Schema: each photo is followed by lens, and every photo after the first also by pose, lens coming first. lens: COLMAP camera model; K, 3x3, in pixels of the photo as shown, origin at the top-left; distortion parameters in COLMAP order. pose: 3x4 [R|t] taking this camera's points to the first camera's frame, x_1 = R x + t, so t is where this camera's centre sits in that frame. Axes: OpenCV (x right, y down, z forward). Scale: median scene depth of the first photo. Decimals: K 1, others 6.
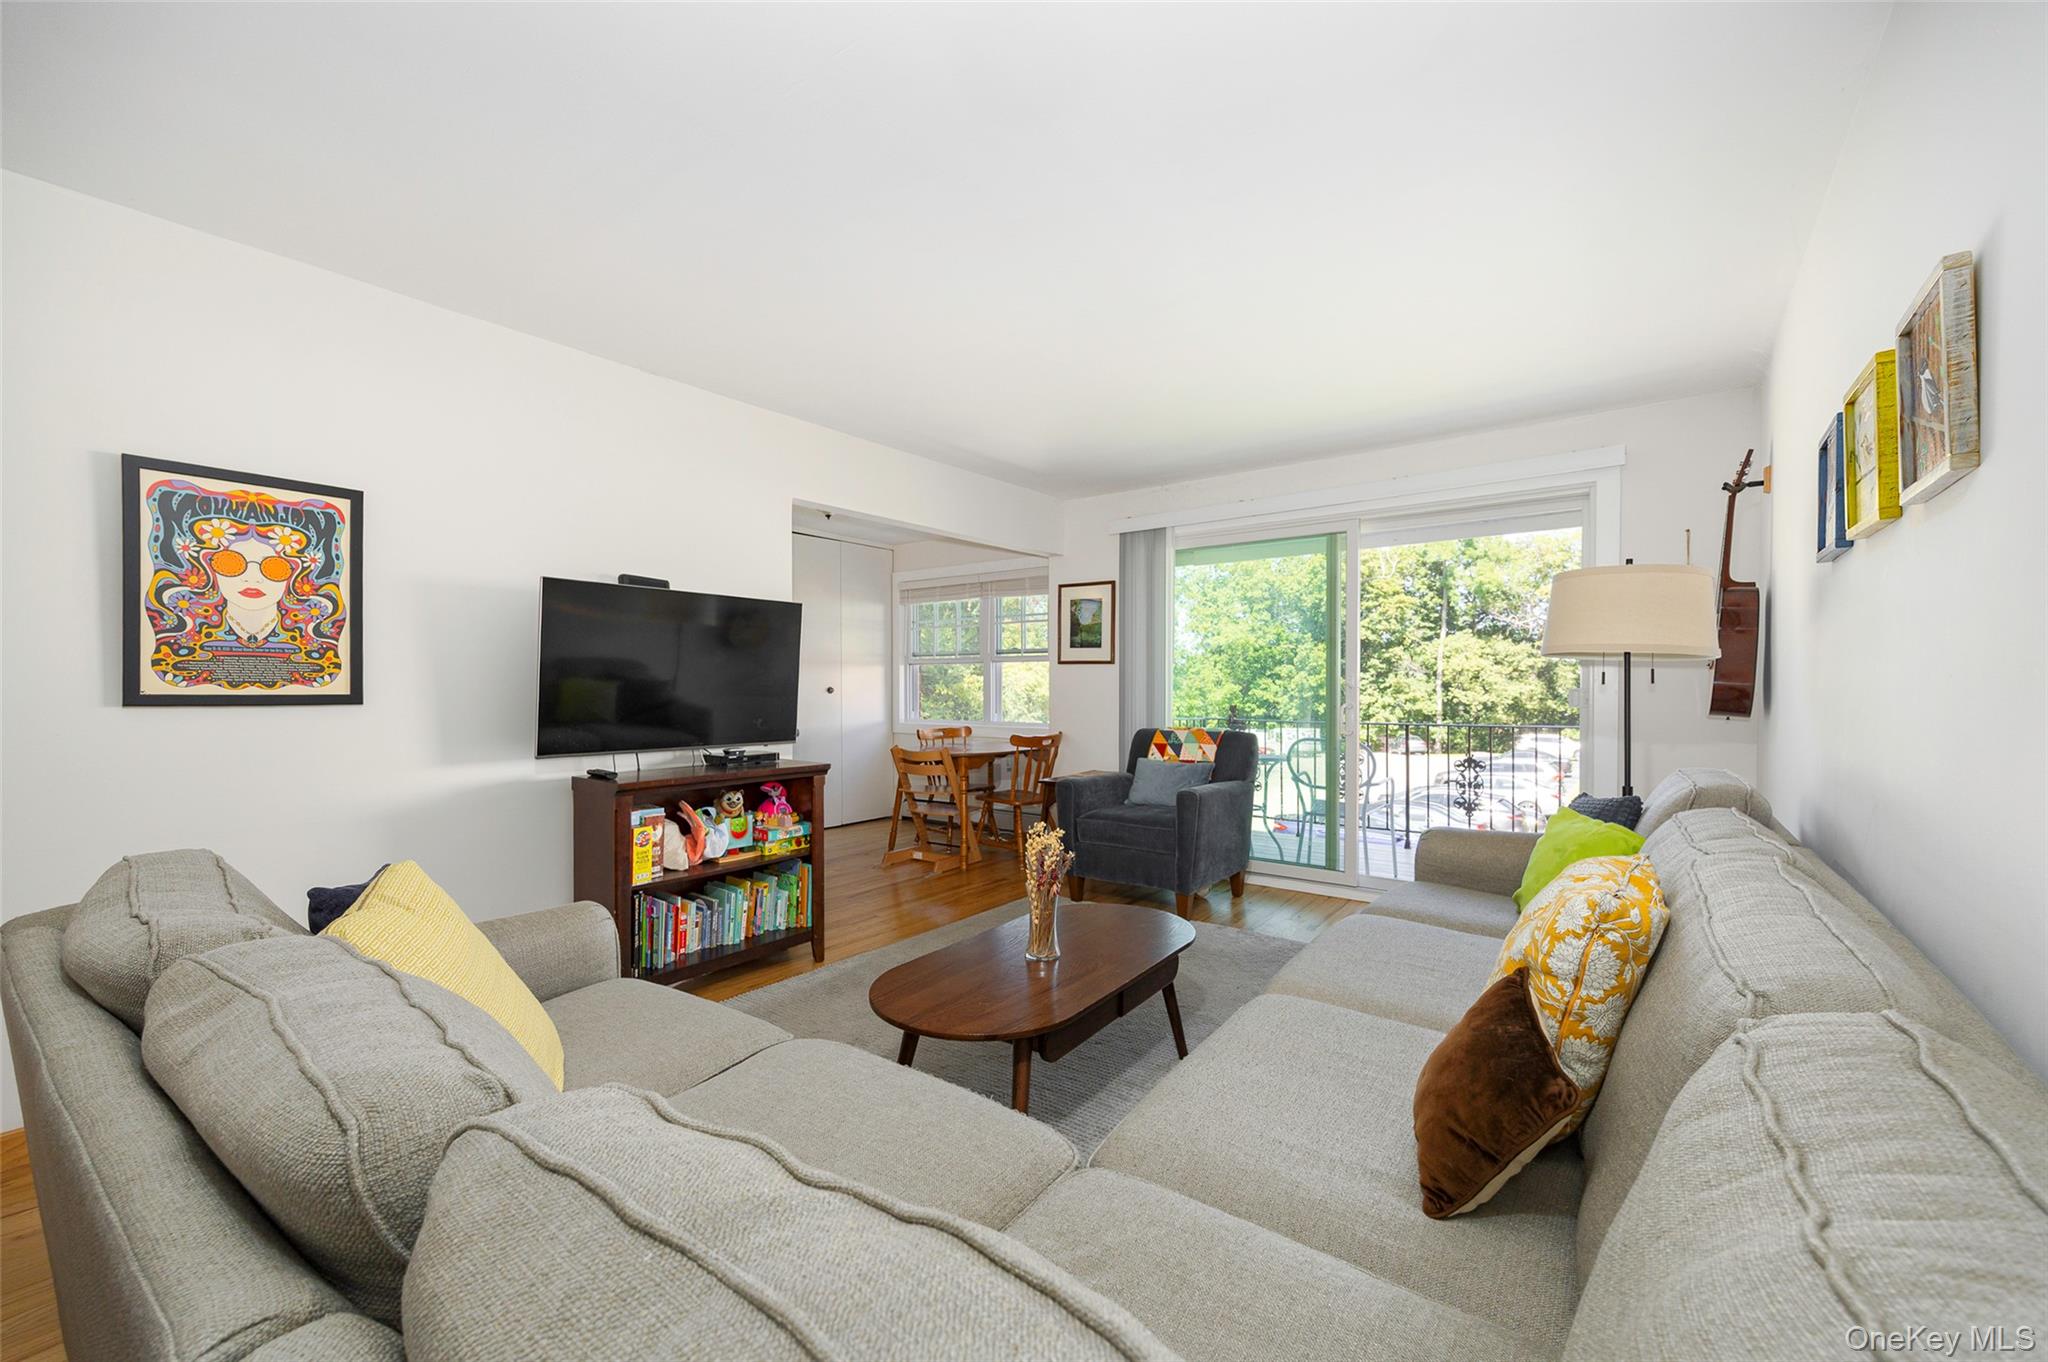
lens RADIAL K [[826.0, 0, 1018.0], [0, 826.0, 692.6], [0, 0, 1]] dist [0.000723, 0.000103]
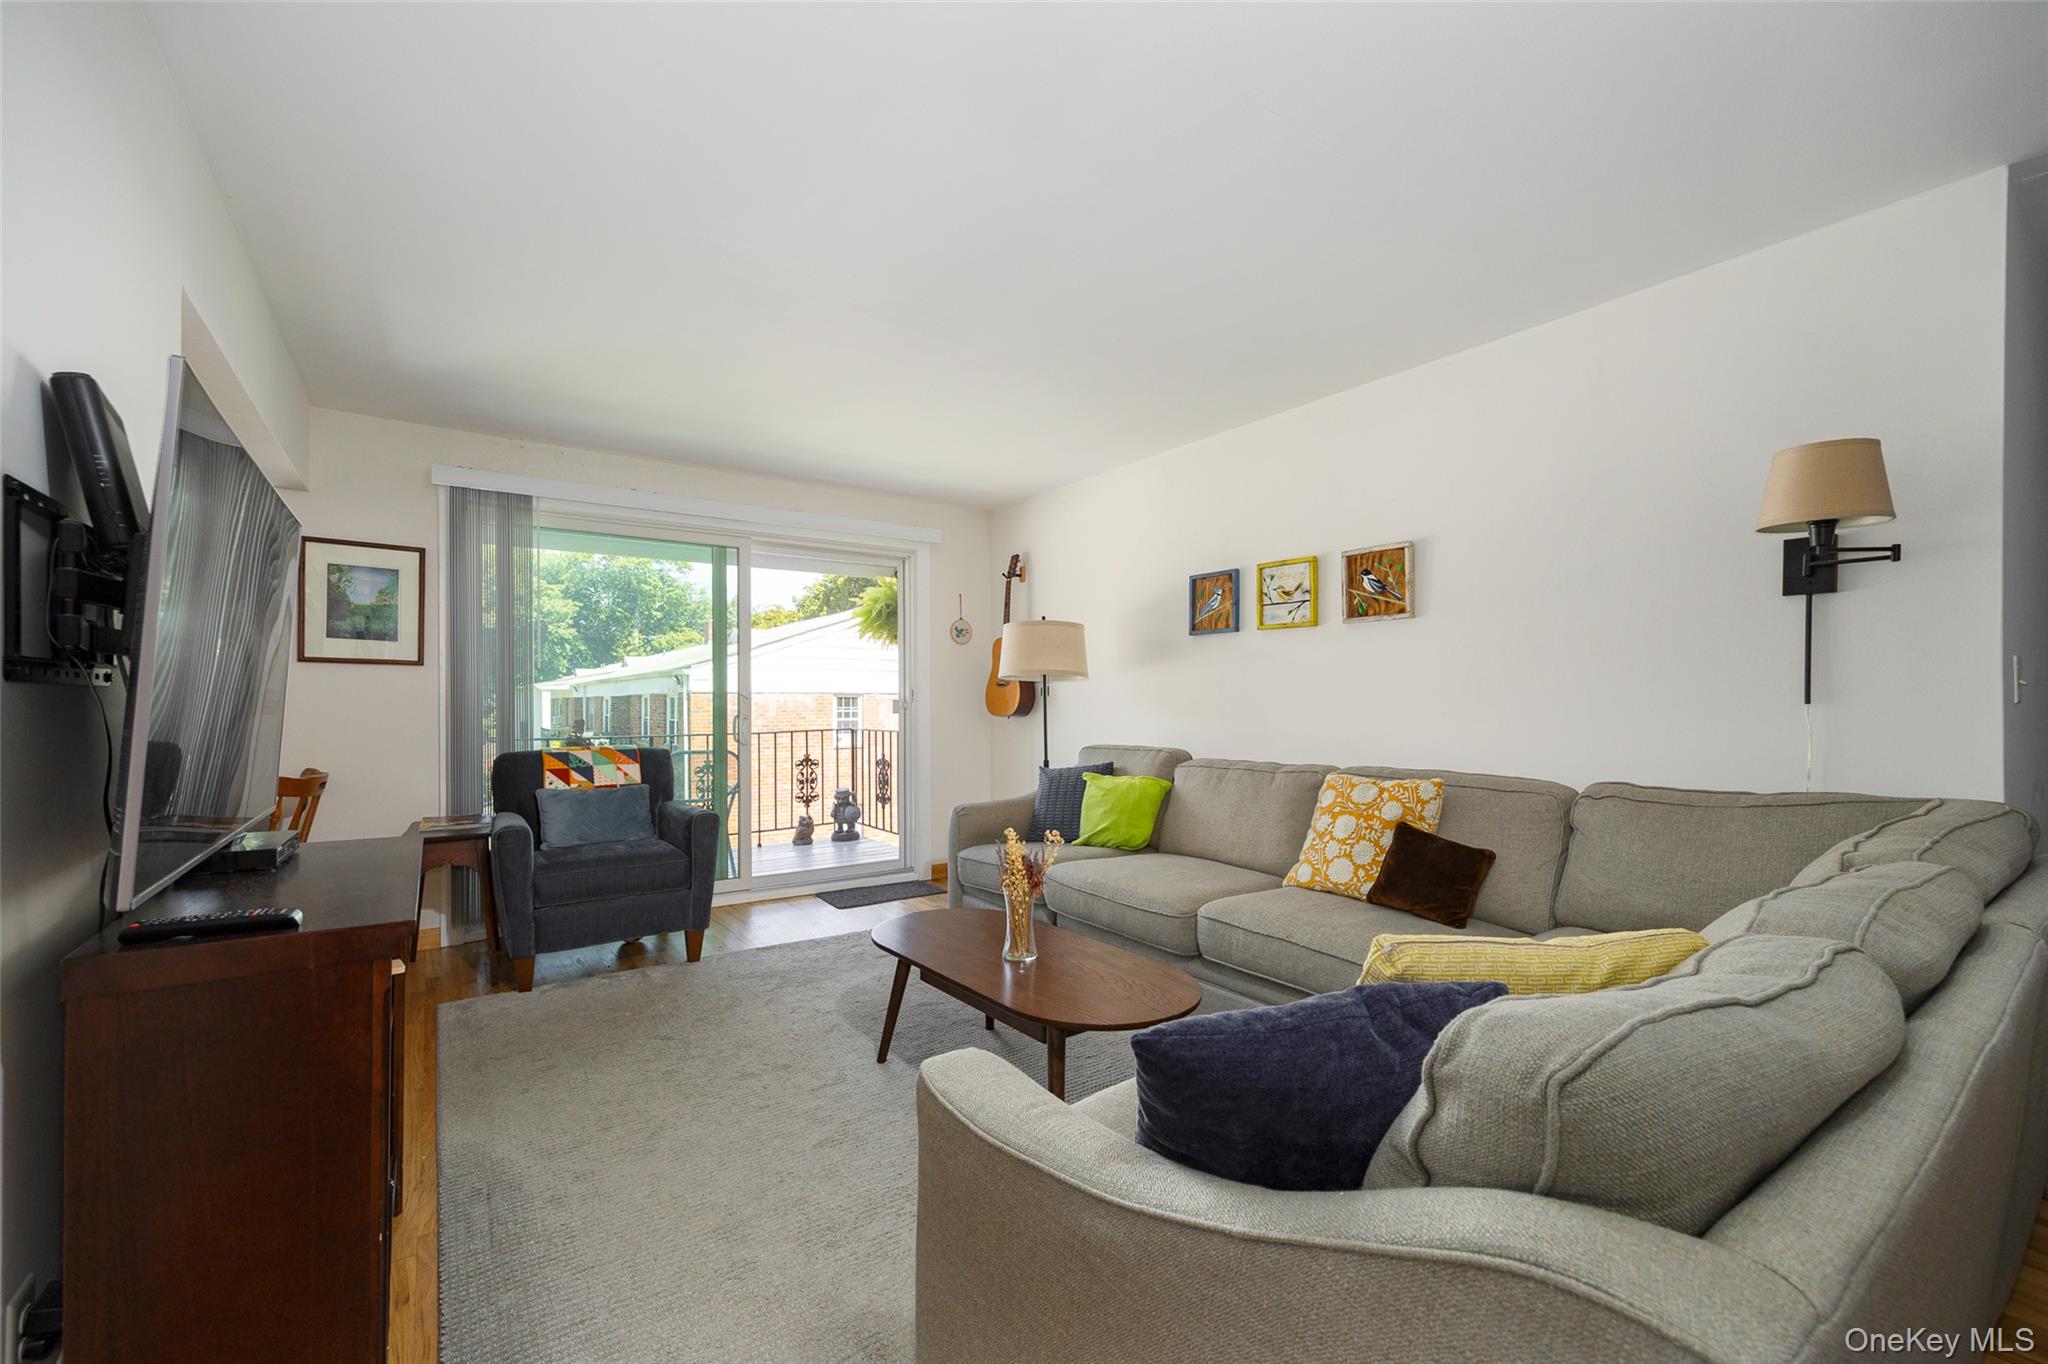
lens RADIAL K [[826.0, 0, 1018.0], [0, 826.0, 693.6], [0, 0, 1]] dist [0.000723, 0.000103]
pose [[0.286940, 0.007295, 0.957921, -0.399649], [0.009763, 0.999897, -0.010539, 0.001818], [-0.957899, 0.012377, 0.286839, 0.301558]]
